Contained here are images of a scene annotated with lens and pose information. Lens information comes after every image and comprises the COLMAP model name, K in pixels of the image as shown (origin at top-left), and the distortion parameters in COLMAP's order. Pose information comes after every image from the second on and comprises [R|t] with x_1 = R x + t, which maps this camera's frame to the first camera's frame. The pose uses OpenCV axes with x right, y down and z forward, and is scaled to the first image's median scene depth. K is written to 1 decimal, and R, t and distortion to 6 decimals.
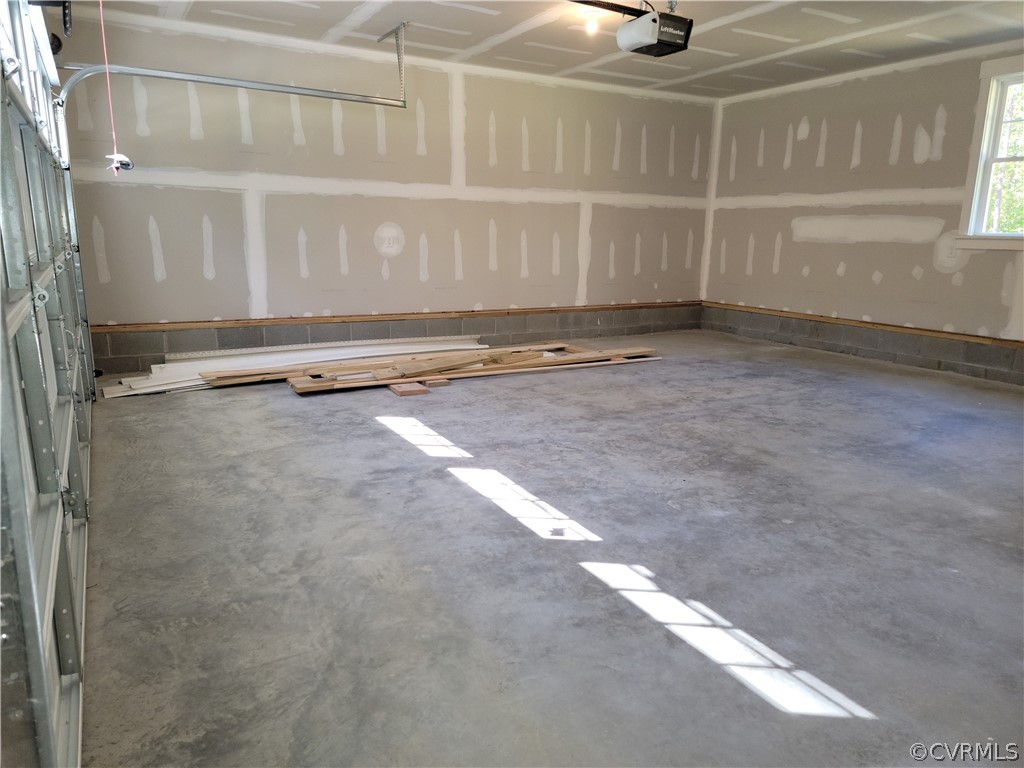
lens RADIAL K [[705.9, 0, 508.0], [0, 705.9, 386.7], [0, 0, 1]] dist [0.096803, -0.078418]
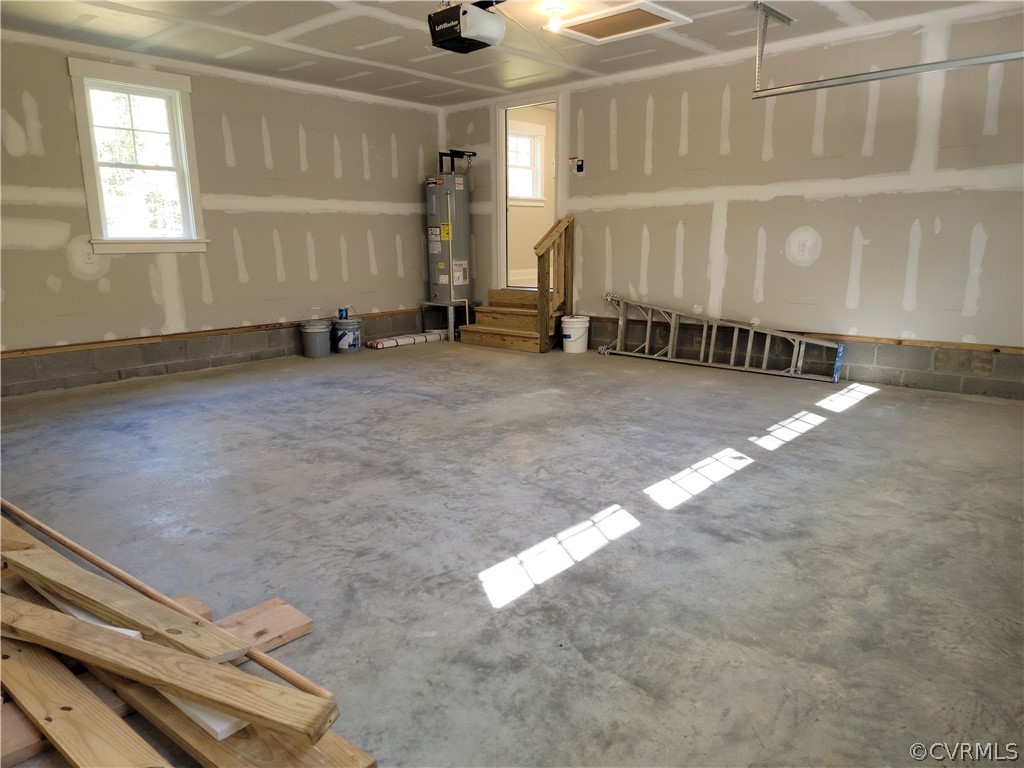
lens RADIAL K [[705.9, 0, 510.2], [0, 705.9, 371.4], [0, 0, 1]] dist [0.096803, -0.078418]
pose [[-0.329887, -0.190337, 0.924633, -0.766924], [0.210433, 0.939992, 0.268576, -0.306382], [-0.920268, 0.283173, -0.270038, 1.317521]]
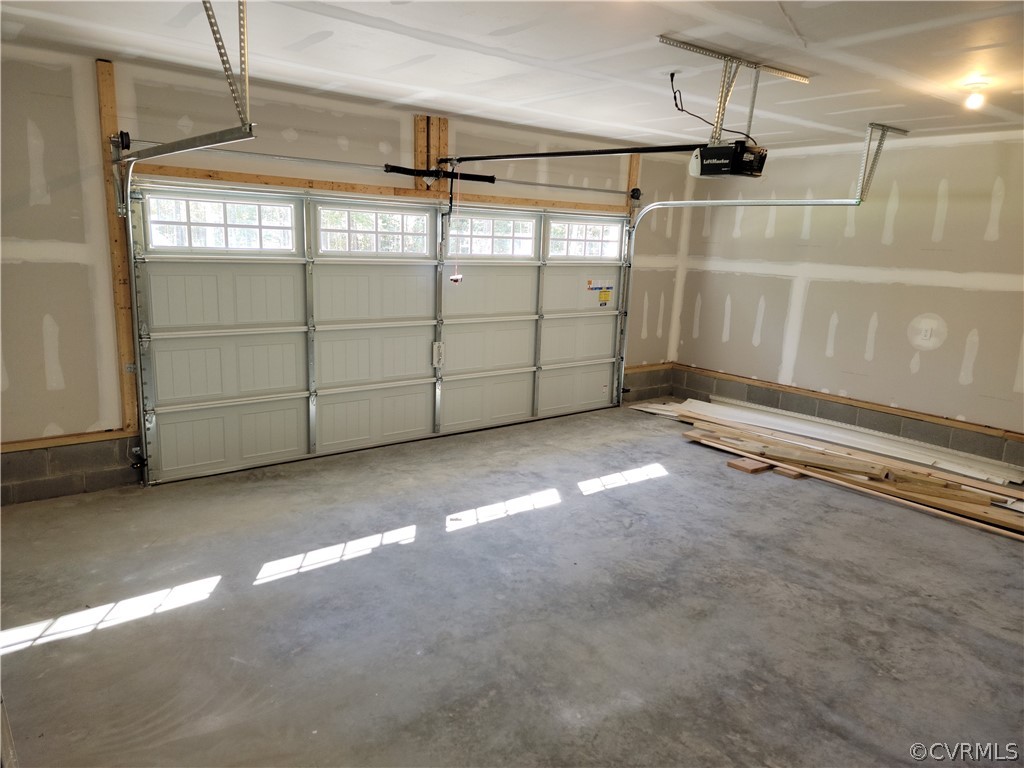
lens RADIAL K [[705.9, 0, 502.3], [0, 705.9, 378.7], [0, 0, 1]] dist [0.096803, -0.078418]
pose [[0.148785, 0.184440, -0.971517, 1.179761], [-0.250830, 0.957360, 0.143338, -0.260588], [0.956529, 0.222359, 0.188703, 0.570740]]
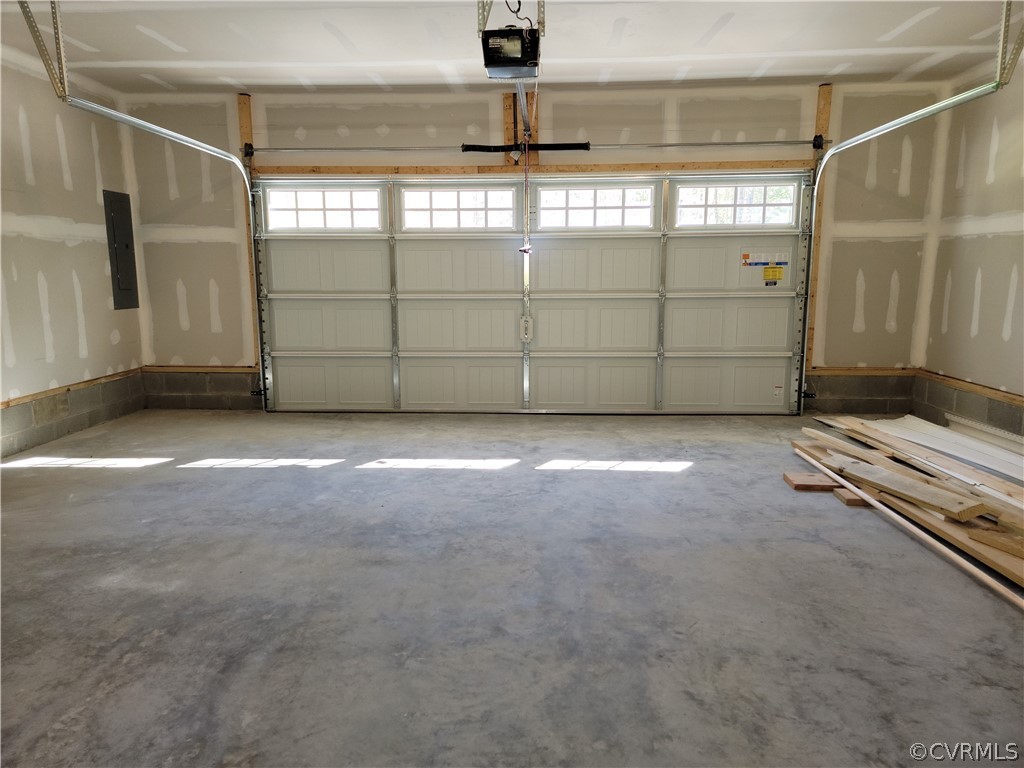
lens RADIAL K [[705.9, 0, 504.5], [0, 705.9, 372.1], [0, 0, 1]] dist [0.096803, -0.078418]
pose [[-0.533601, 0.107757, -0.838844, 0.960274], [-0.189813, 0.951288, 0.242944, -0.334082], [0.824161, 0.288859, -0.487154, 1.507508]]
